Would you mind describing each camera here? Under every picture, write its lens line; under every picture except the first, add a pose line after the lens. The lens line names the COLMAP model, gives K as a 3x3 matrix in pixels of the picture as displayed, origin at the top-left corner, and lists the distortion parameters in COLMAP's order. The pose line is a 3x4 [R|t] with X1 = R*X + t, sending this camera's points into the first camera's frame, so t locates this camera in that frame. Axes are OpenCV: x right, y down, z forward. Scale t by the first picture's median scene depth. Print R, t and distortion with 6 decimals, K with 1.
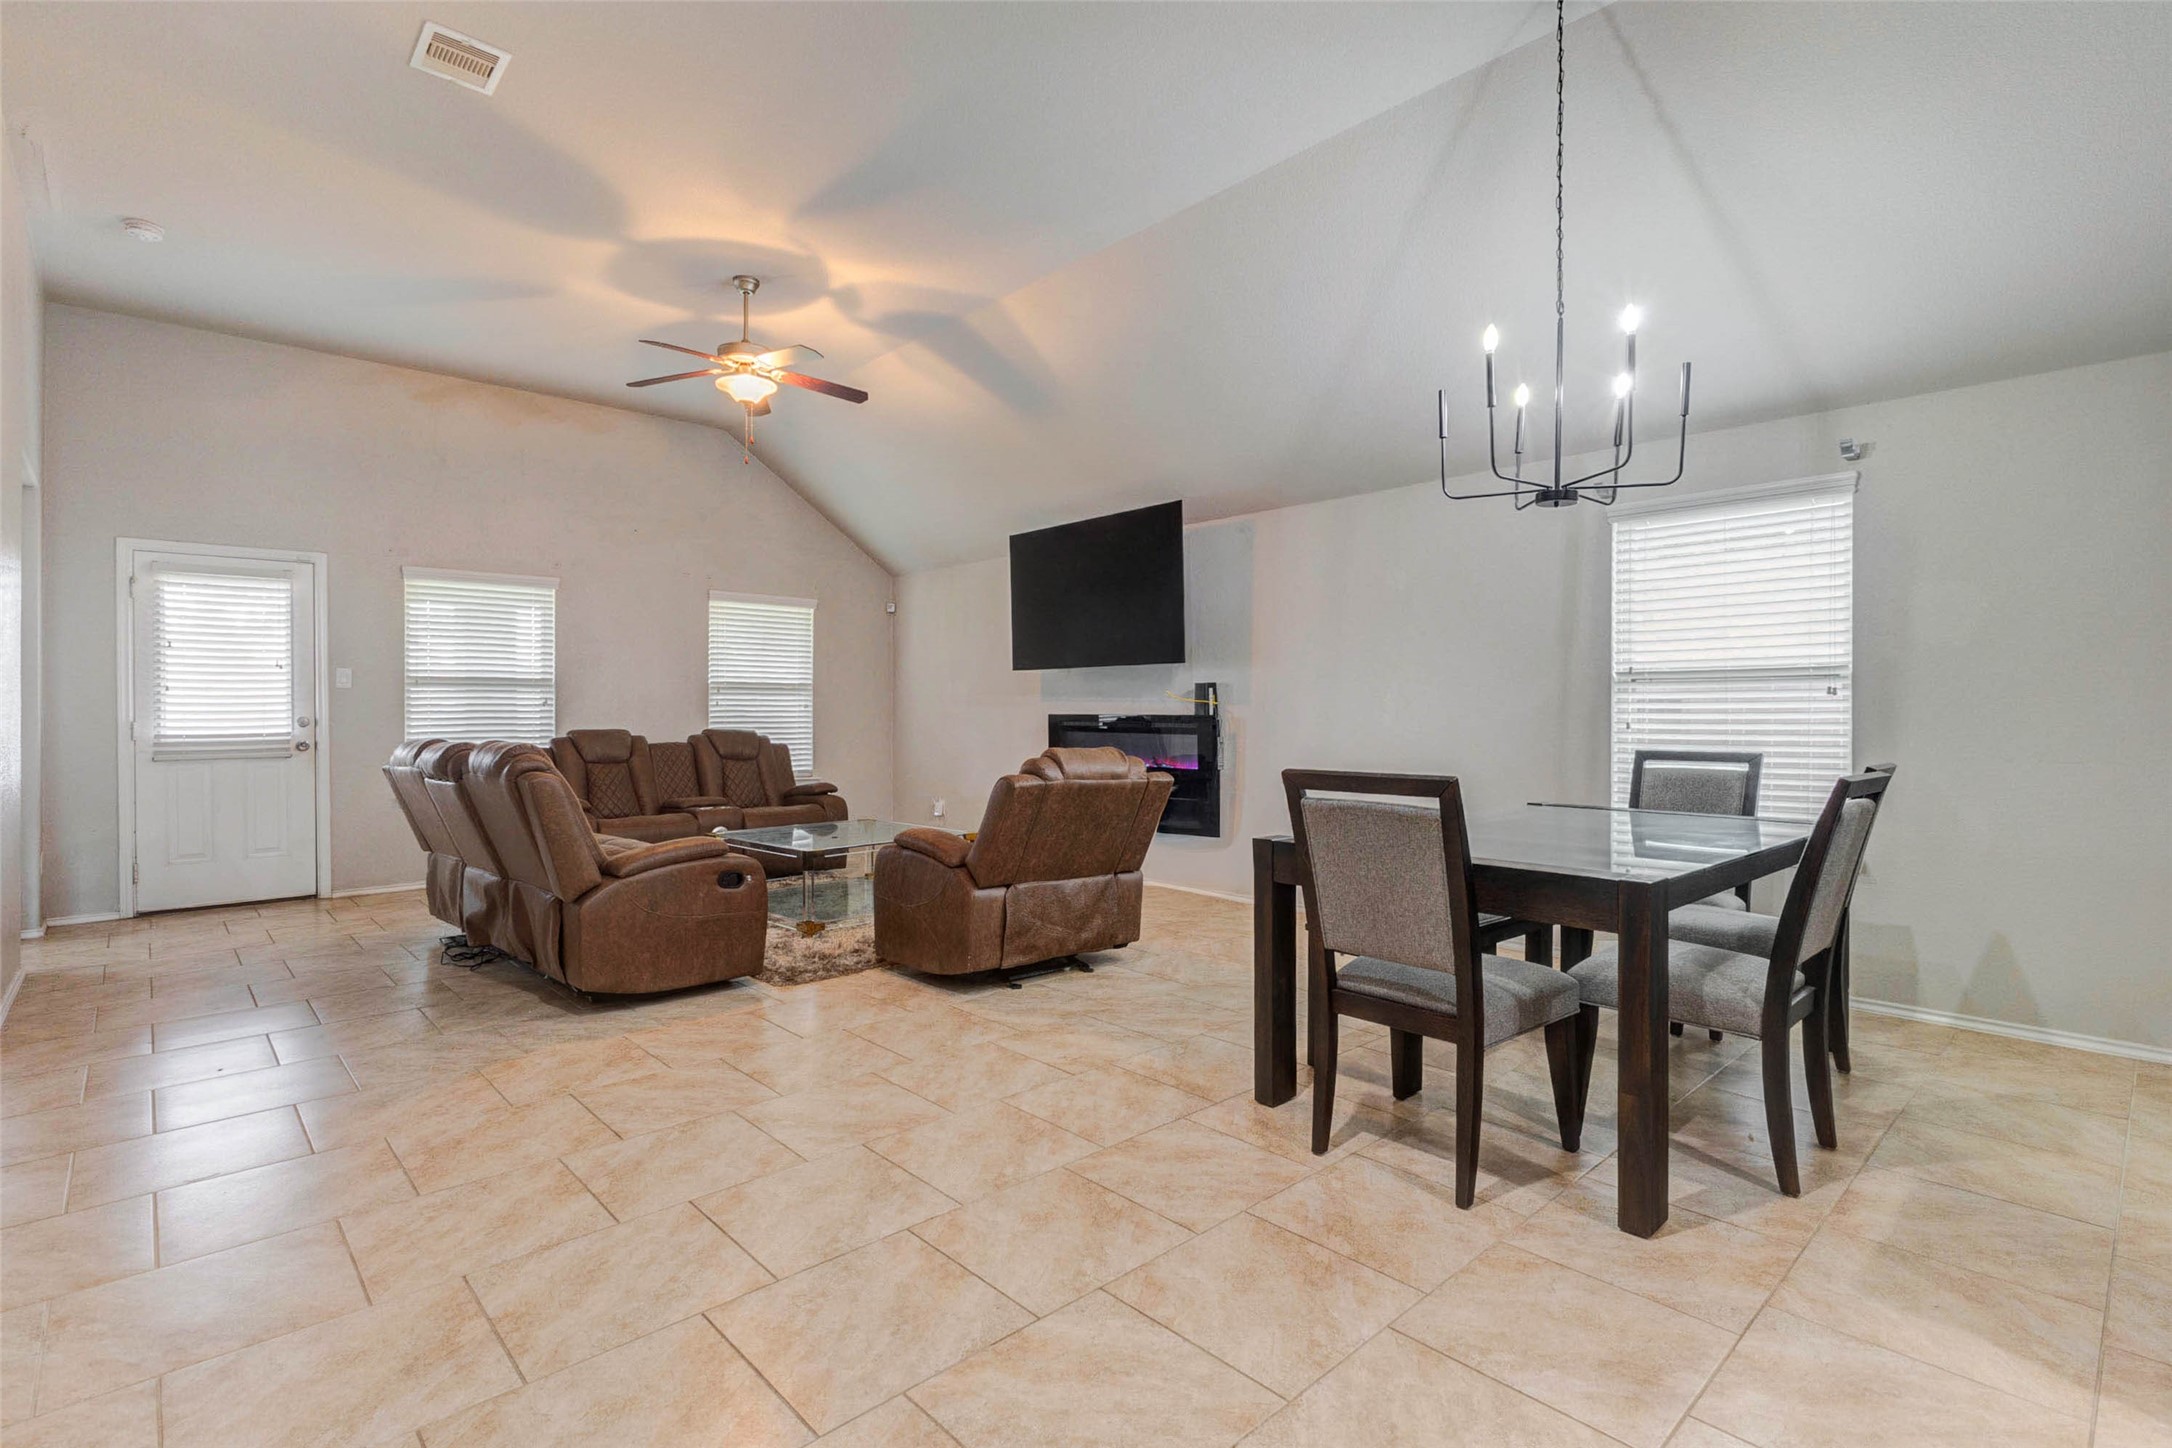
lens RADIAL K [[1016.4, 0, 1090.5], [0, 1016.4, 714.5], [0, 0, 1]] dist [0.001389, 0.000729]
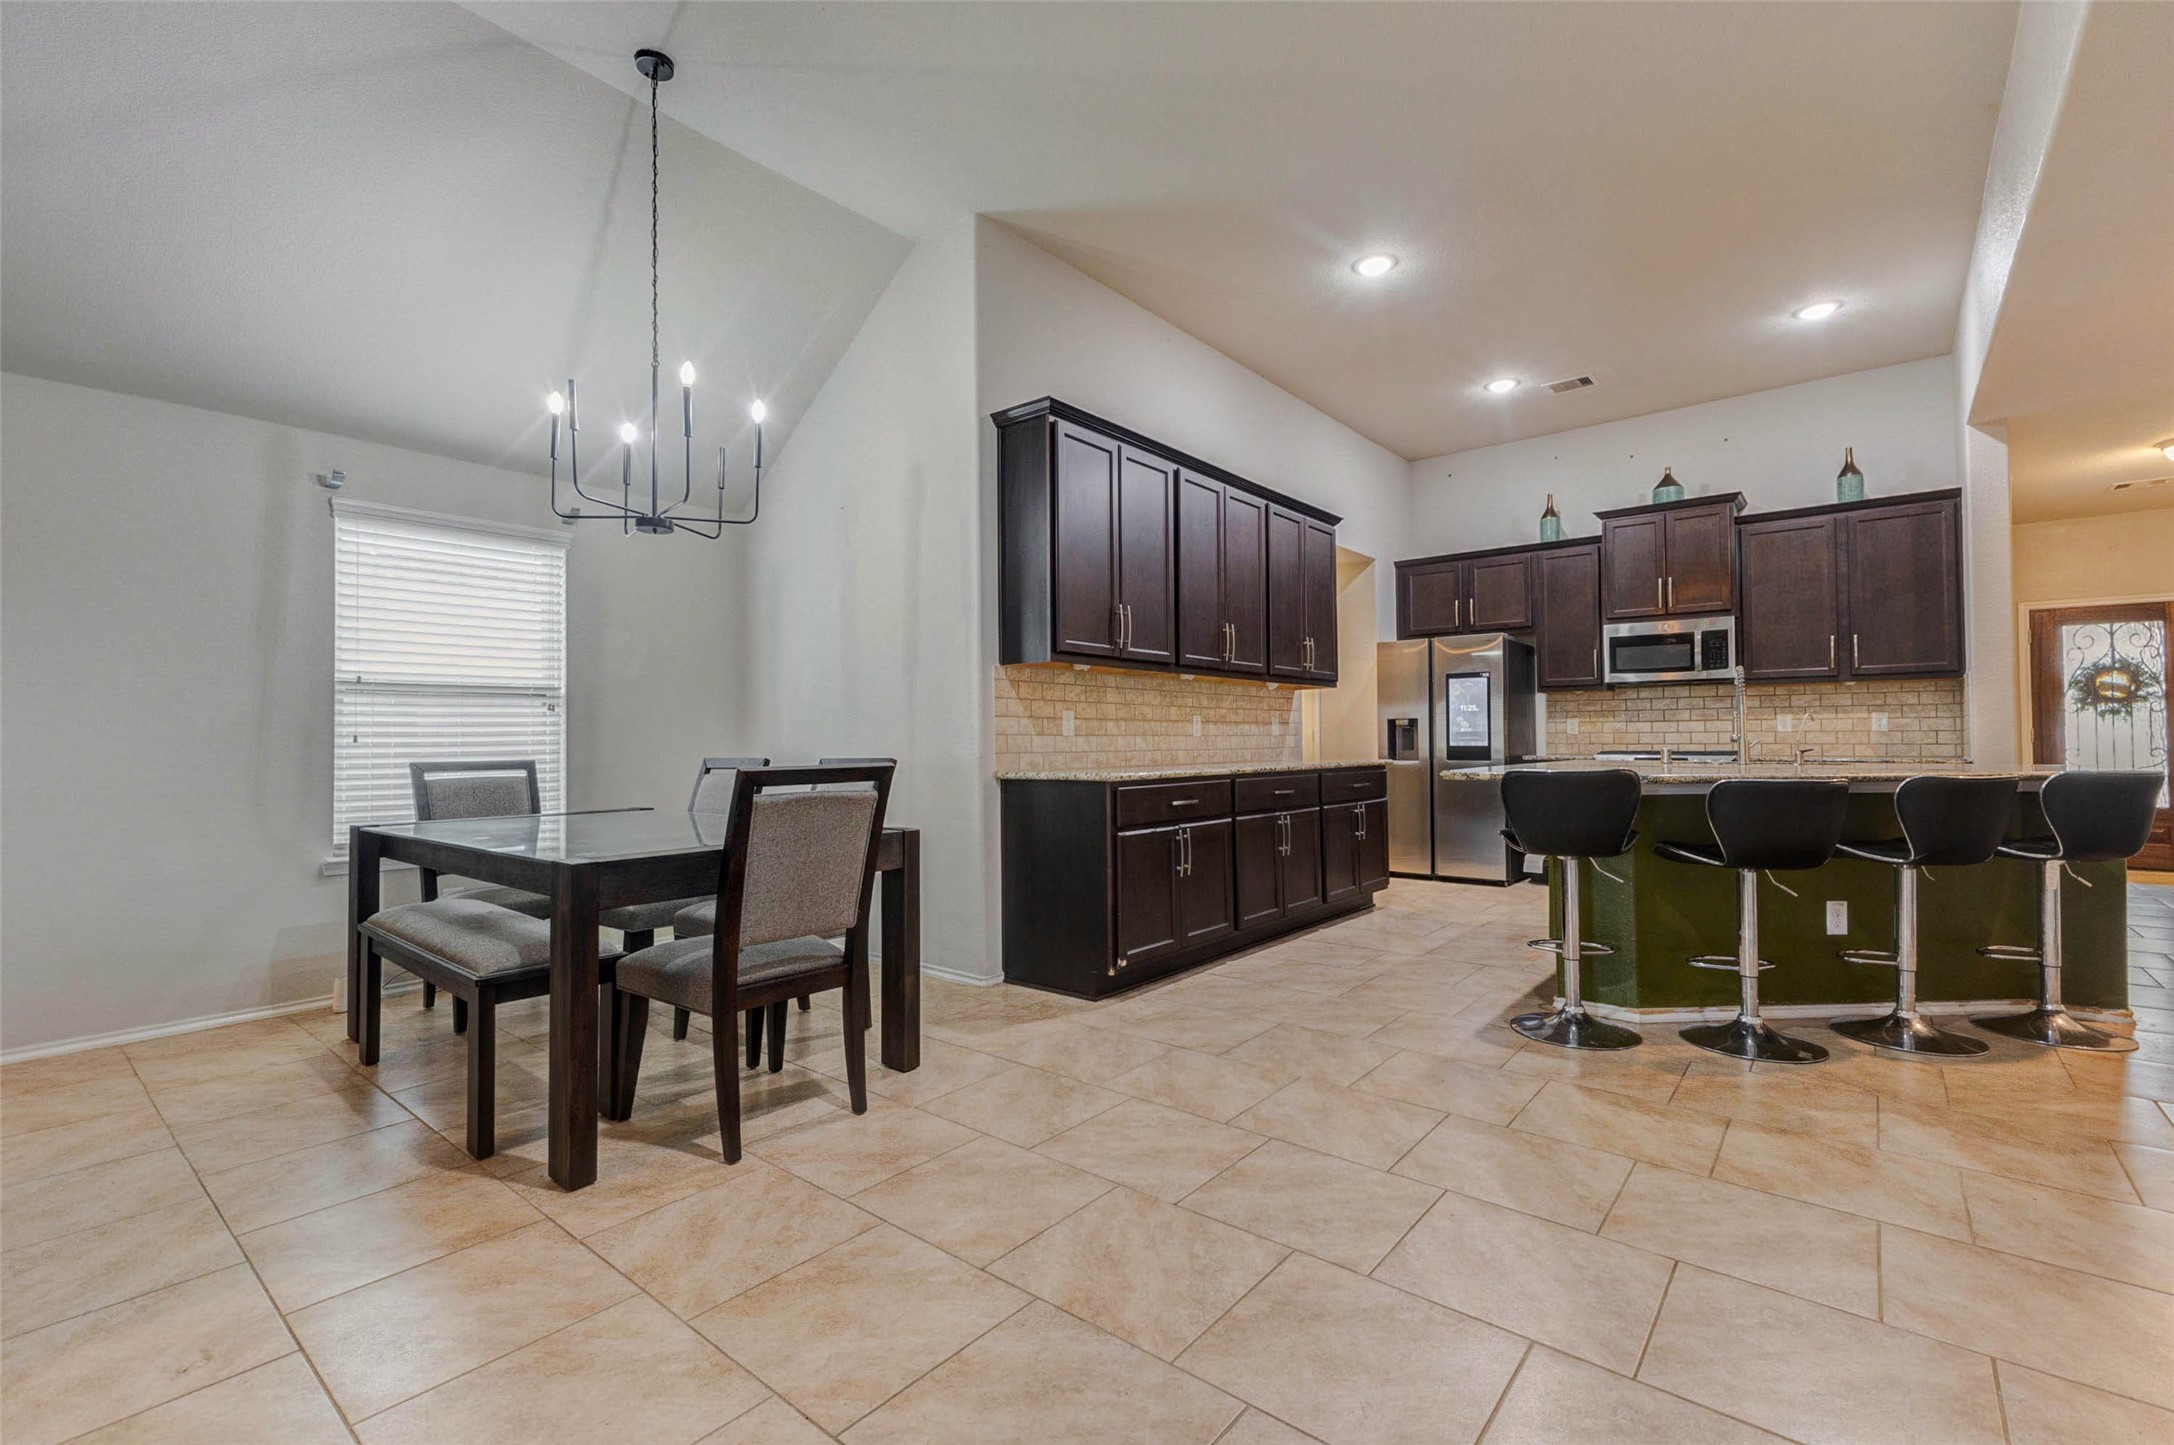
lens RADIAL K [[945.2, 0, 1087.5], [0, 945.2, 717.9], [0, 0, 1]] dist [0.008015, 0.000081]
pose [[-0.124228, 0.021694, 0.992017, -0.350392], [0.008562, 0.999747, -0.020790, 0.013017], [-0.992217, 0.005911, -0.124382, 0.371502]]
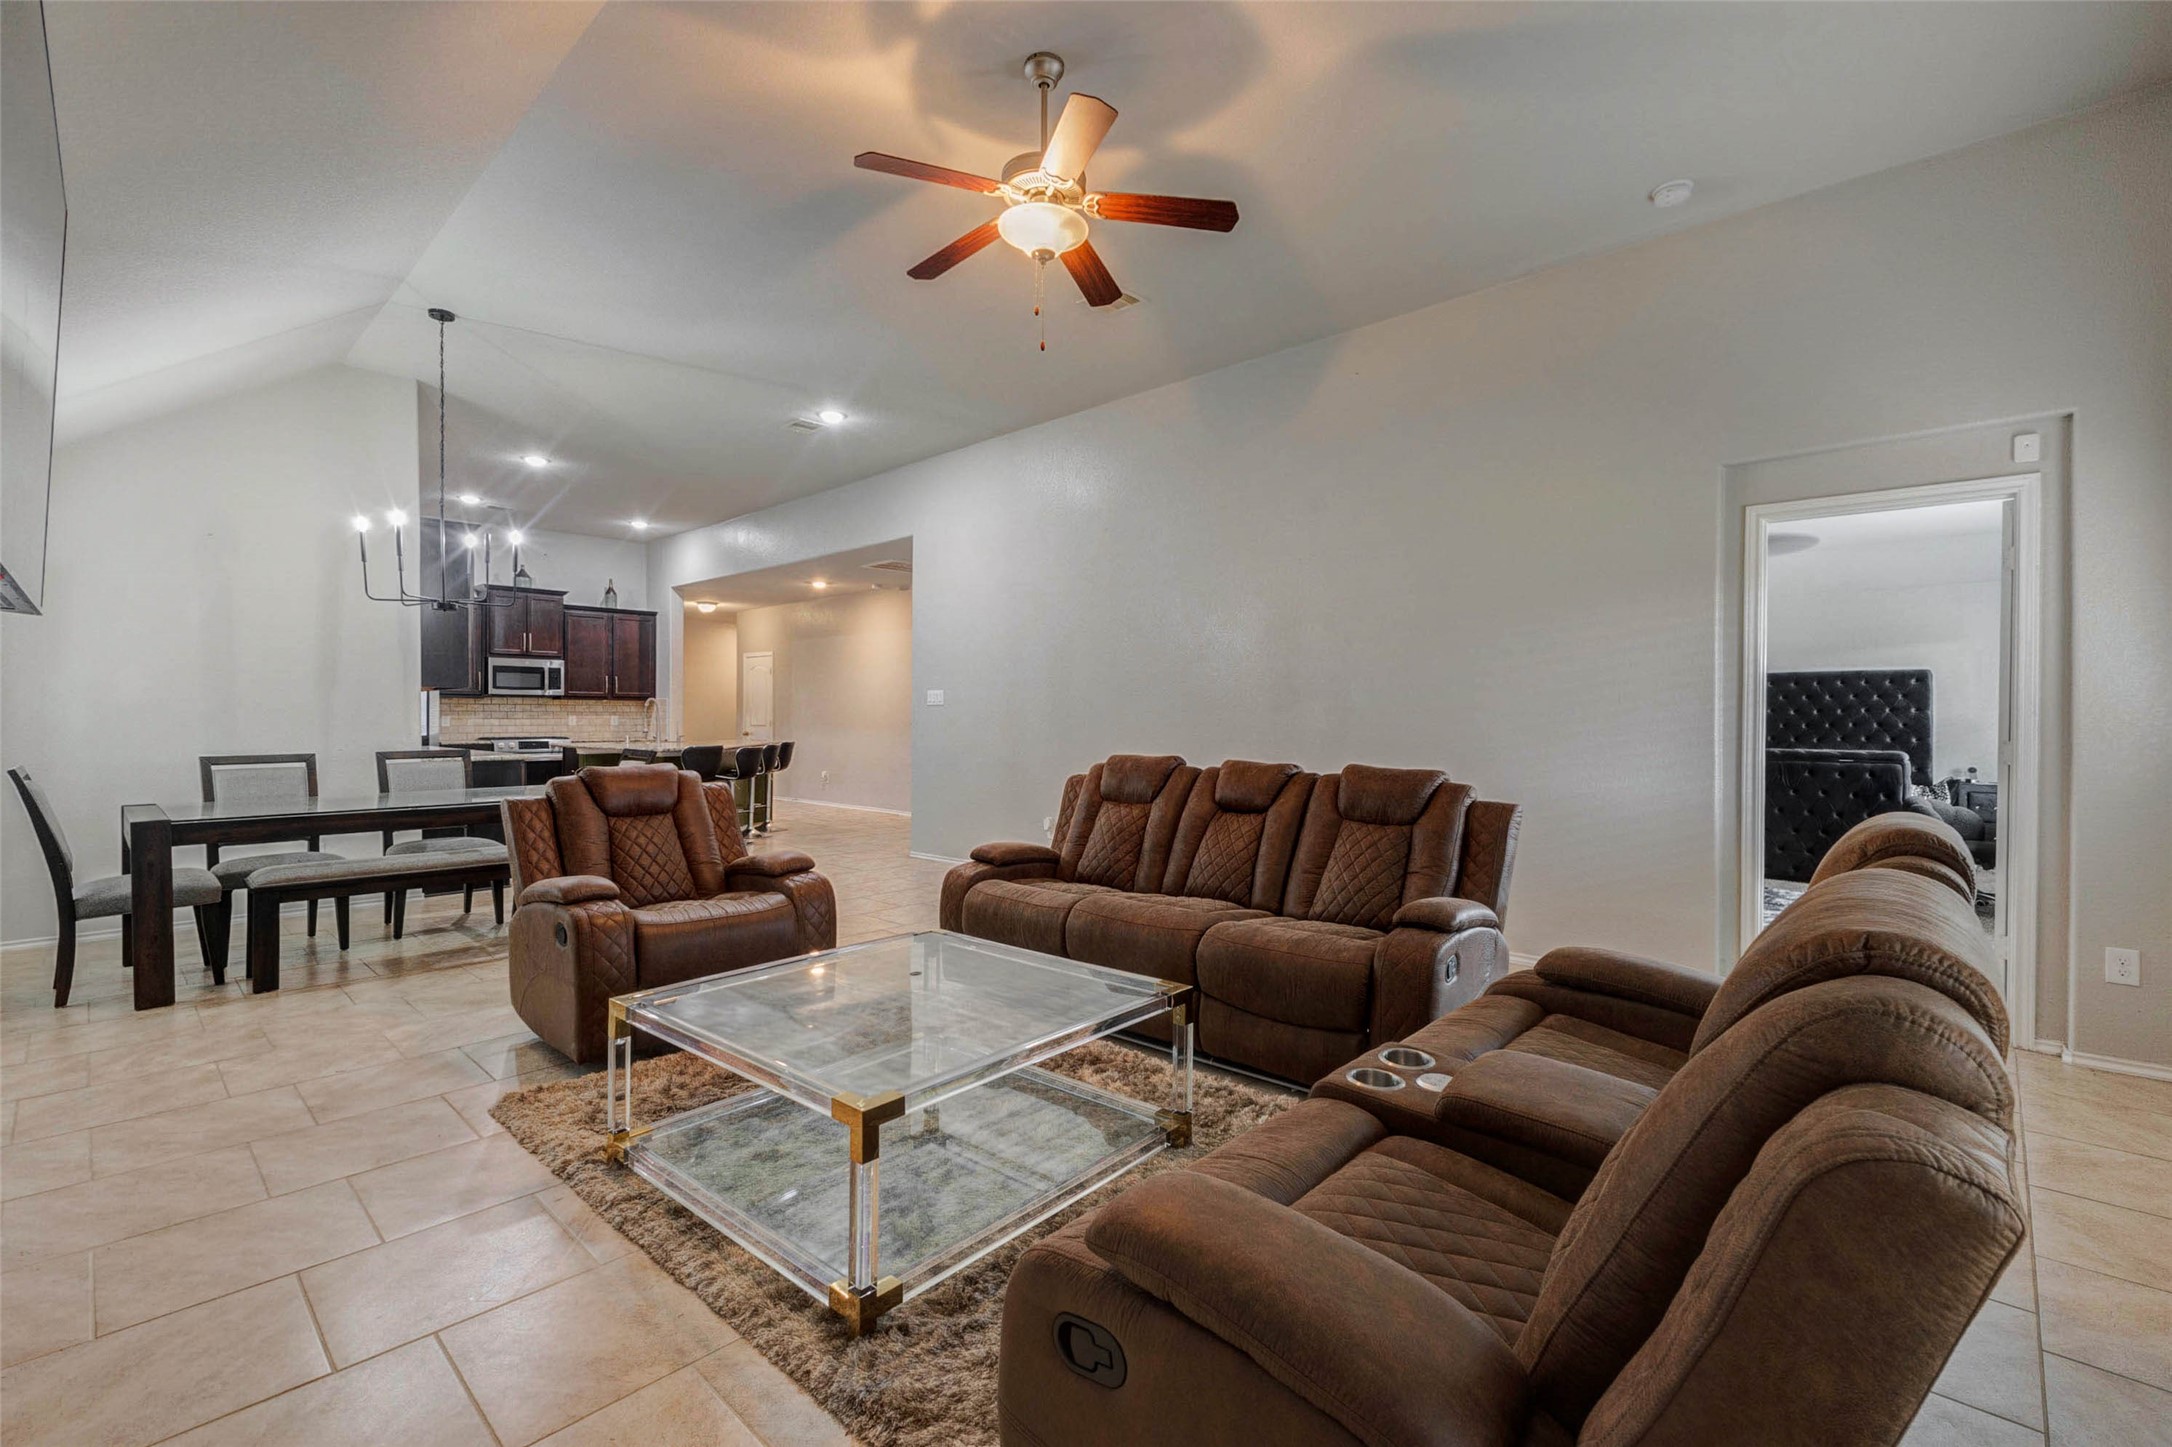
lens RADIAL K [[944.3, 0, 1086.5], [0, 944.3, 718.9], [0, 0, 1]] dist [0.008015, 0.000081]
pose [[-0.998457, -0.003629, -0.055410, -0.325254], [-0.003891, 0.999982, 0.004619, -0.015225], [0.055393, 0.004828, -0.998453, 1.531887]]
